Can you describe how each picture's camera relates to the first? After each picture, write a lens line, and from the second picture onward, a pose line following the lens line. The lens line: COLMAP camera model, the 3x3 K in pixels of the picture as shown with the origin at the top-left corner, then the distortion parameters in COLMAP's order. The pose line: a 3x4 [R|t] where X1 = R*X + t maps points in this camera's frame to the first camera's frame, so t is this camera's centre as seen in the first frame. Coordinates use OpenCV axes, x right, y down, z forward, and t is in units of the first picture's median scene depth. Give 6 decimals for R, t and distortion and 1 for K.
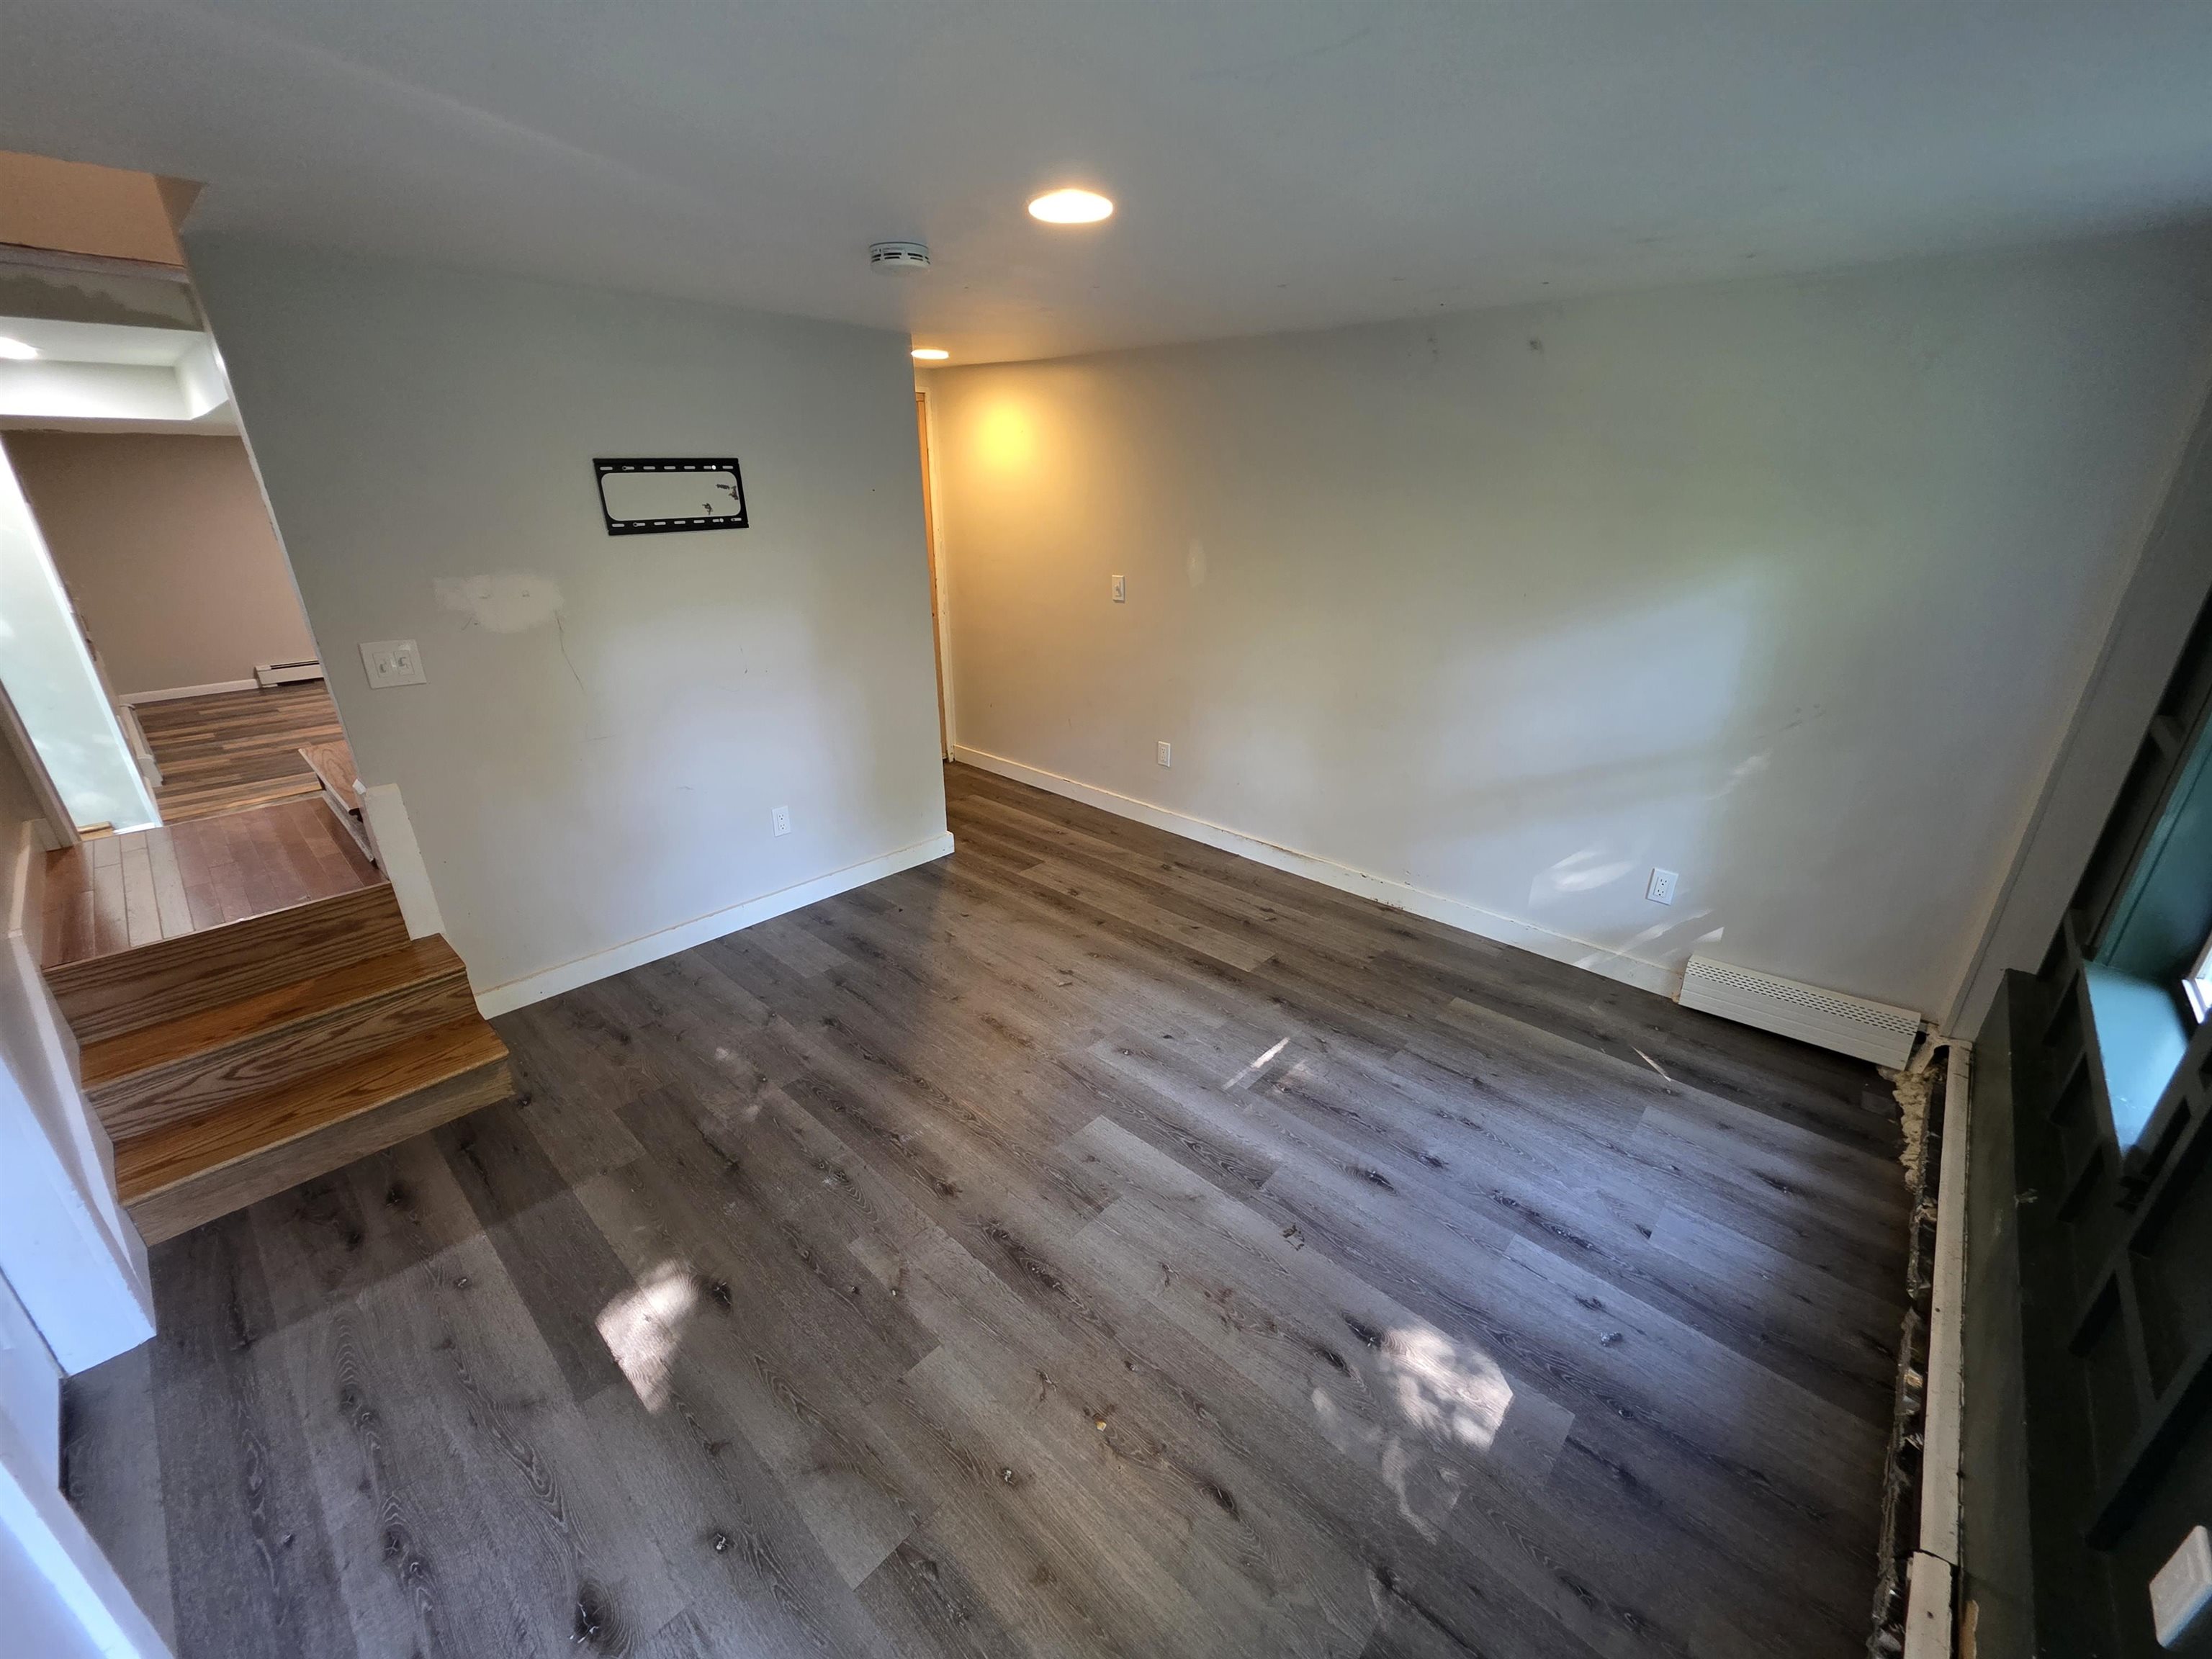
lens RADIAL K [[885.2, 0, 1106.6], [0, 885.2, 830.0], [0, 0, 1]] dist [0.002094, -0.000171]
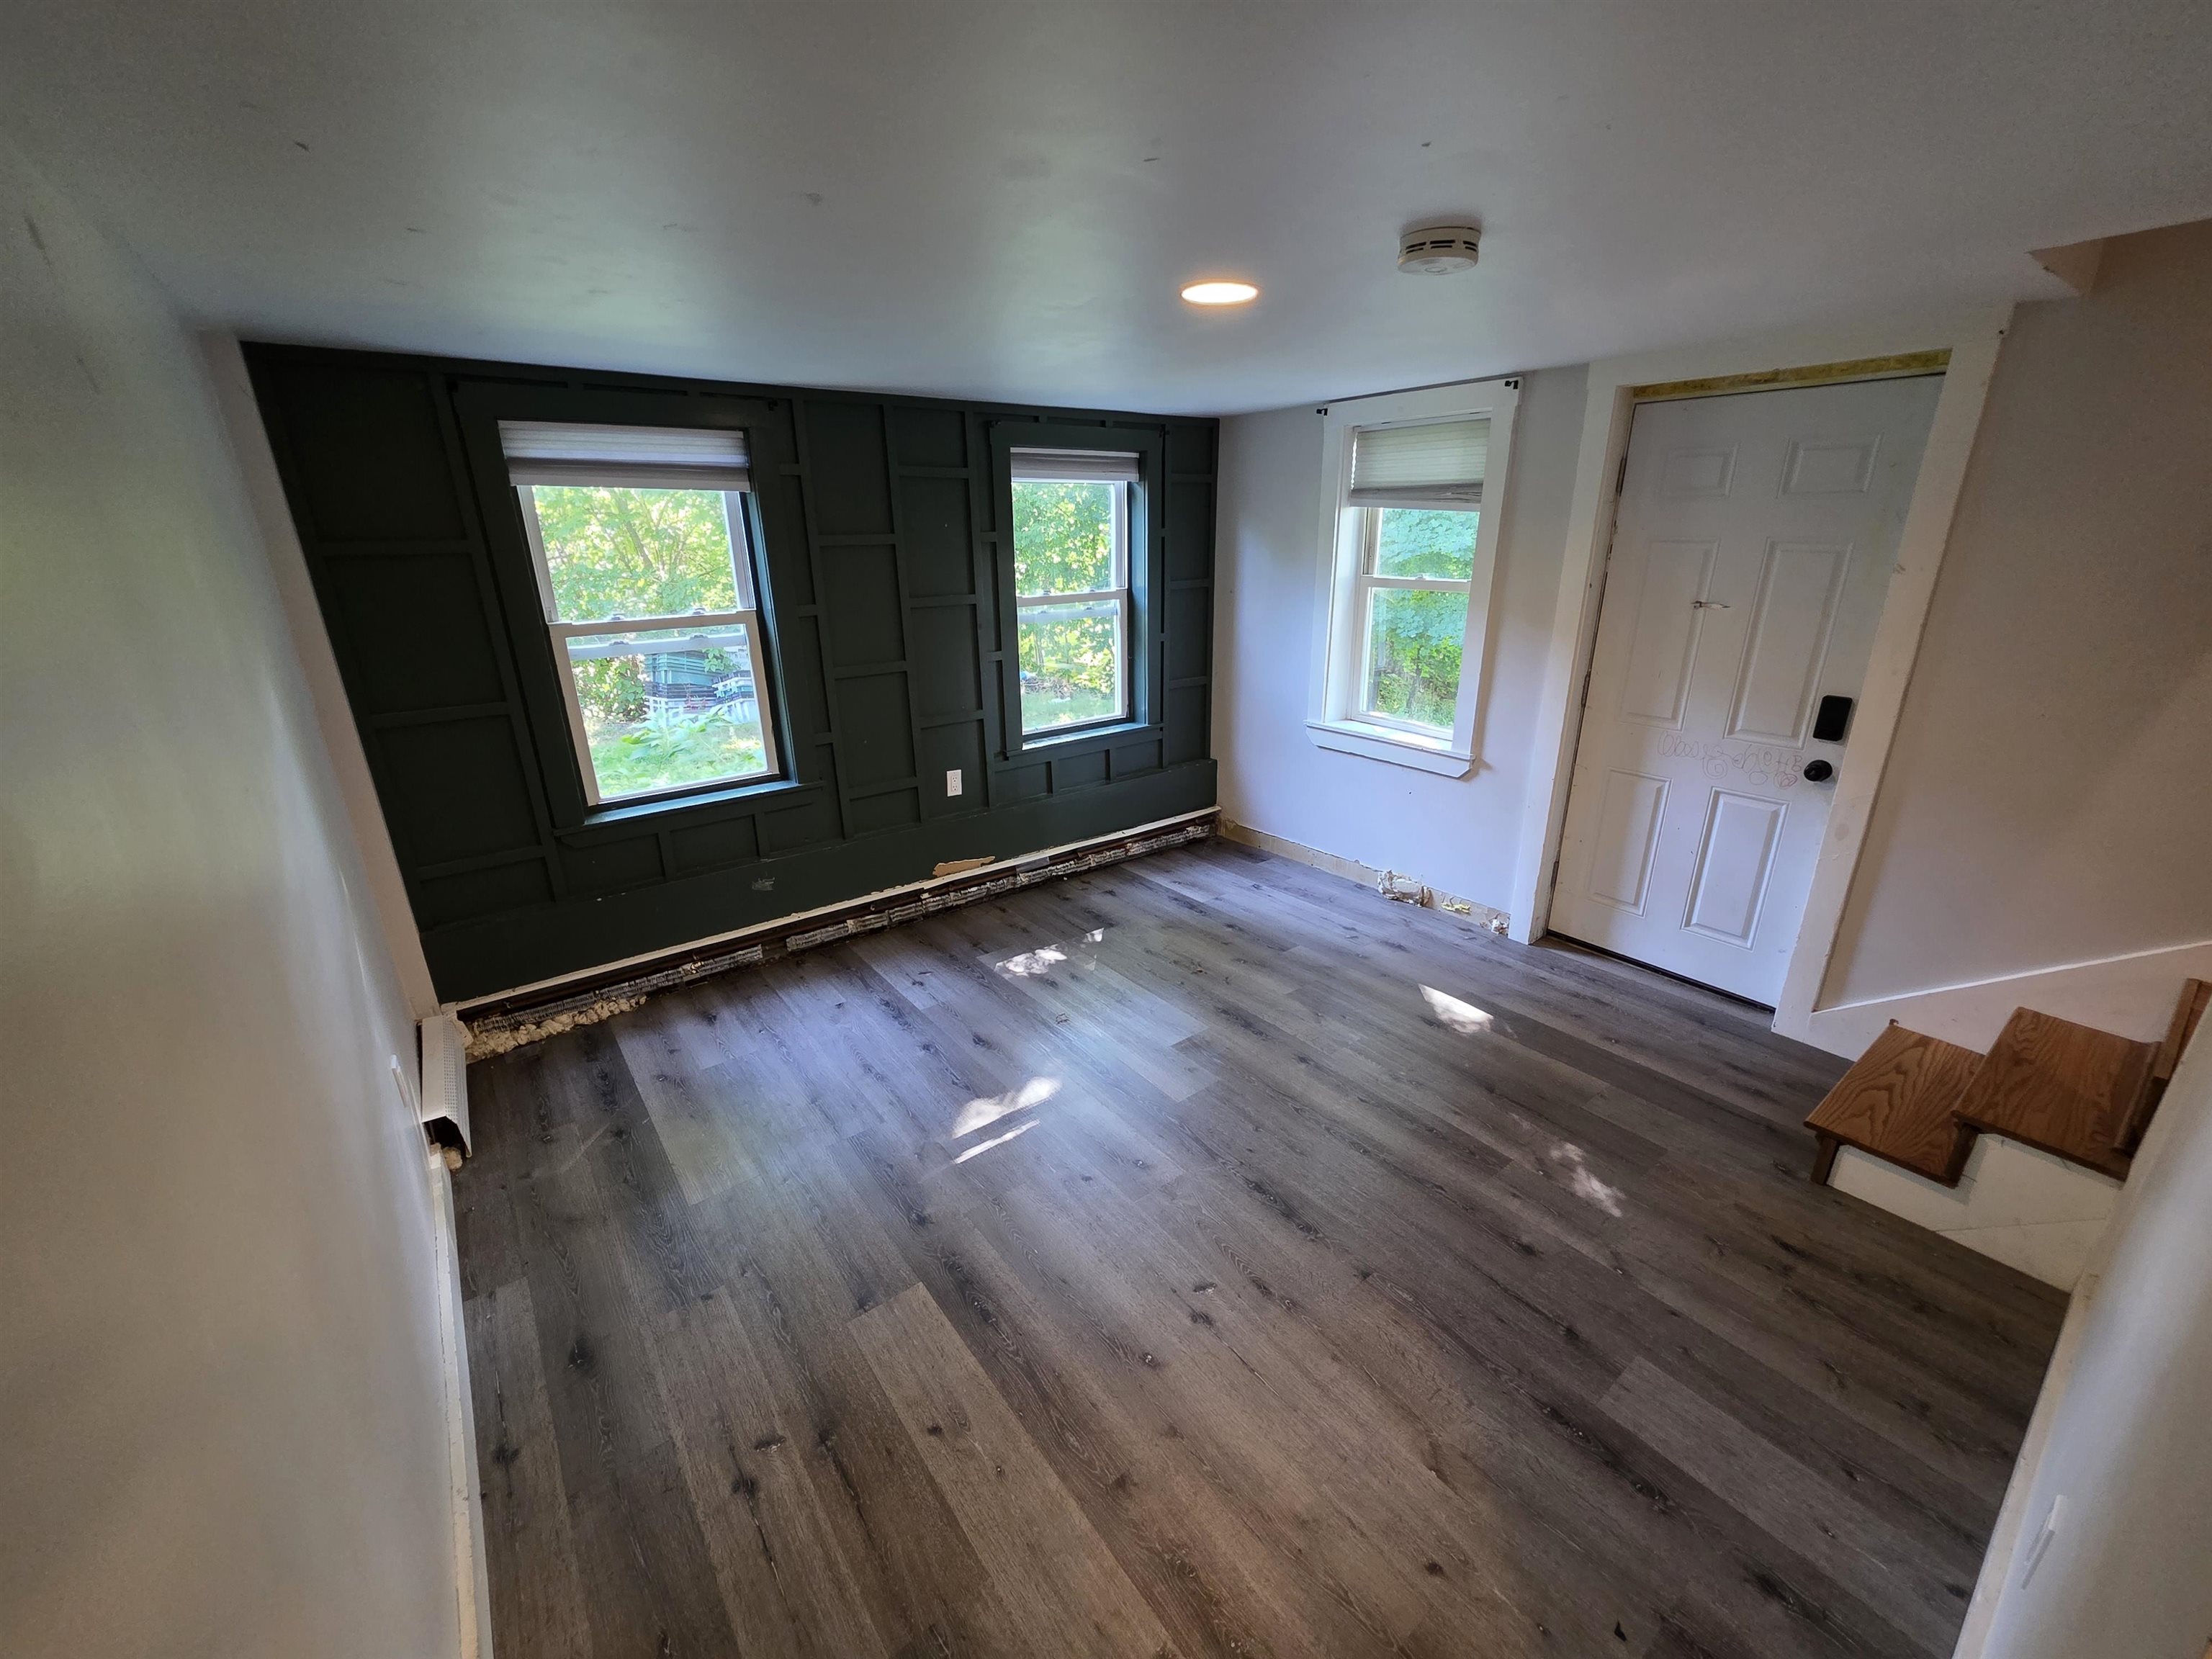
lens RADIAL K [[885.2, 0, 1107.6], [0, 885.2, 832.7], [0, 0, 1]] dist [0.002094, -0.000171]
pose [[-0.984629, -0.047945, 0.167951, -0.093487], [0.075857, 0.748772, 0.658472, -0.694531], [-0.157327, 0.661091, -0.733626, 1.701985]]
